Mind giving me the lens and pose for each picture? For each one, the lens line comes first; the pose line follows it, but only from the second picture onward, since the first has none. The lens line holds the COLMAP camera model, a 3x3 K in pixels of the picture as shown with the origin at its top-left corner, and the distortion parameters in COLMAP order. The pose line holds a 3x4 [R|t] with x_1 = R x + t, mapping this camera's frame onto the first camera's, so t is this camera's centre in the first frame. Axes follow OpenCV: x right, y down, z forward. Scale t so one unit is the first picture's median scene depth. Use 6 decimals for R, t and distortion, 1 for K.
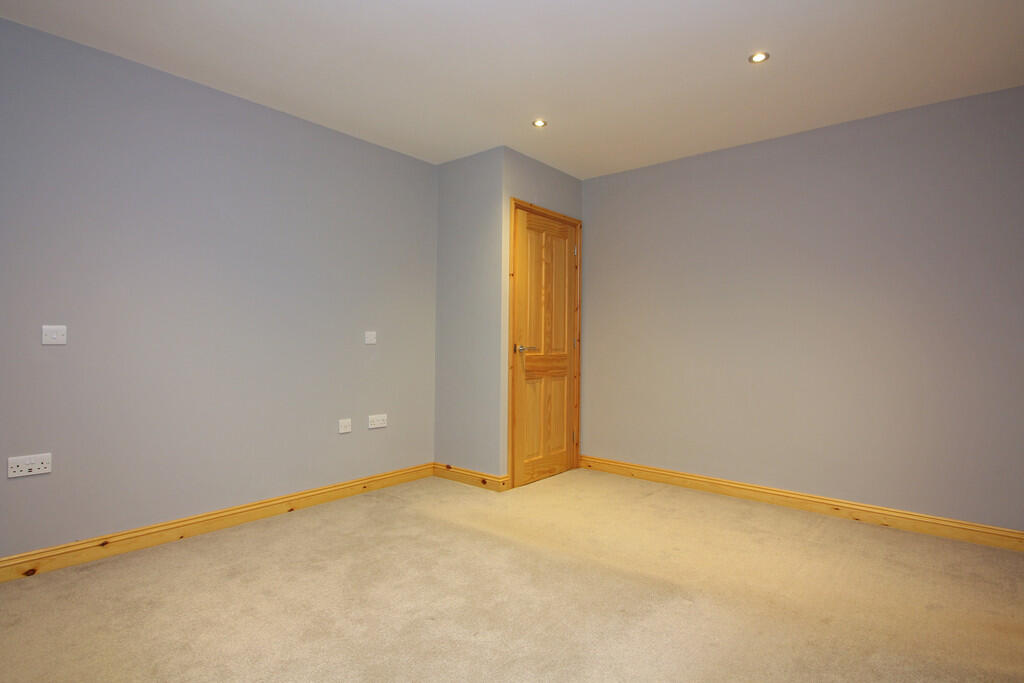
lens RADIAL K [[562.1, 0, 512.2], [0, 562.1, 332.5], [0, 0, 1]] dist [-0.002002, -0.001449]
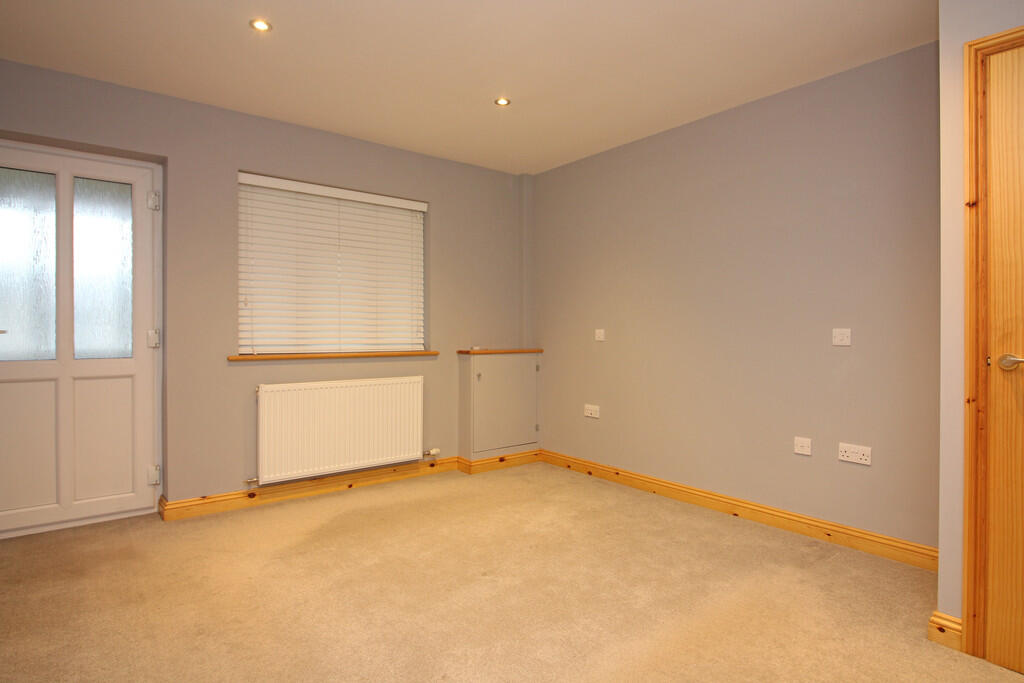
lens RADIAL K [[562.1, 0, 512.2], [0, 562.1, 332.5], [0, 0, 1]] dist [-0.002002, -0.001449]
pose [[-0.227053, -0.013699, -0.973786, 0.610795], [0.001564, 0.999895, -0.014431, 0.014206], [0.973881, -0.004799, -0.227008, 0.806743]]
